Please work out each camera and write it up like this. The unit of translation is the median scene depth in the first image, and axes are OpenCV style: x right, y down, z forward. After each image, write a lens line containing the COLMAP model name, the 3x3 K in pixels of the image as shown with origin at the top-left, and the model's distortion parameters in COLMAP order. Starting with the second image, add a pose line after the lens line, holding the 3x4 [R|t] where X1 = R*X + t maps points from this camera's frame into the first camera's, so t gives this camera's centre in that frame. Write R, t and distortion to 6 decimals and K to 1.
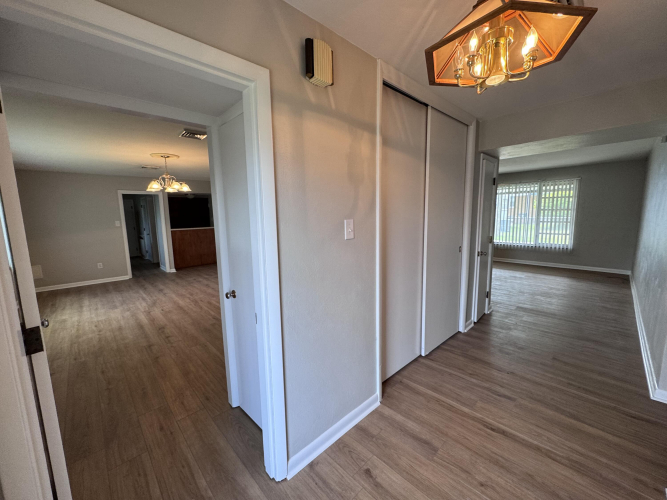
lens RADIAL K [[267.7, 0, 333.5], [0, 267.7, 250.0], [0, 0, 1]] dist [-0.000444, 0.000012]
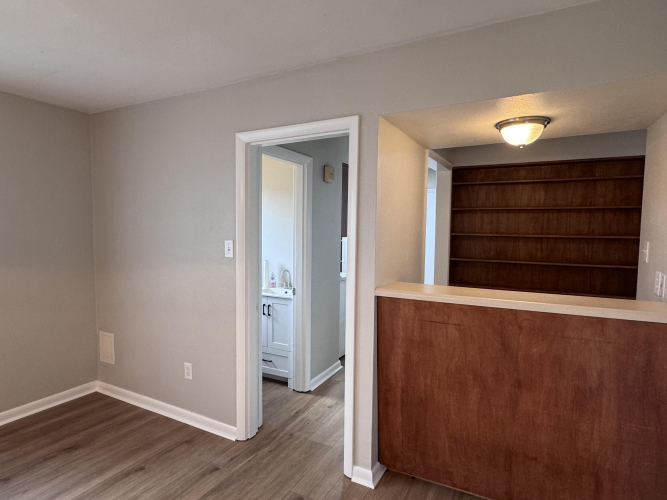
lens RADIAL K [[379.7, 0, 333.5], [0, 379.7, 250.0], [0, 0, 1]] dist [-0.001318, -0.000203]
pose [[0.313658, 0.083133, -0.945890, -0.517783], [-0.146430, 0.988479, 0.038319, -0.179060], [0.938177, 0.126488, 0.322217, 1.342099]]
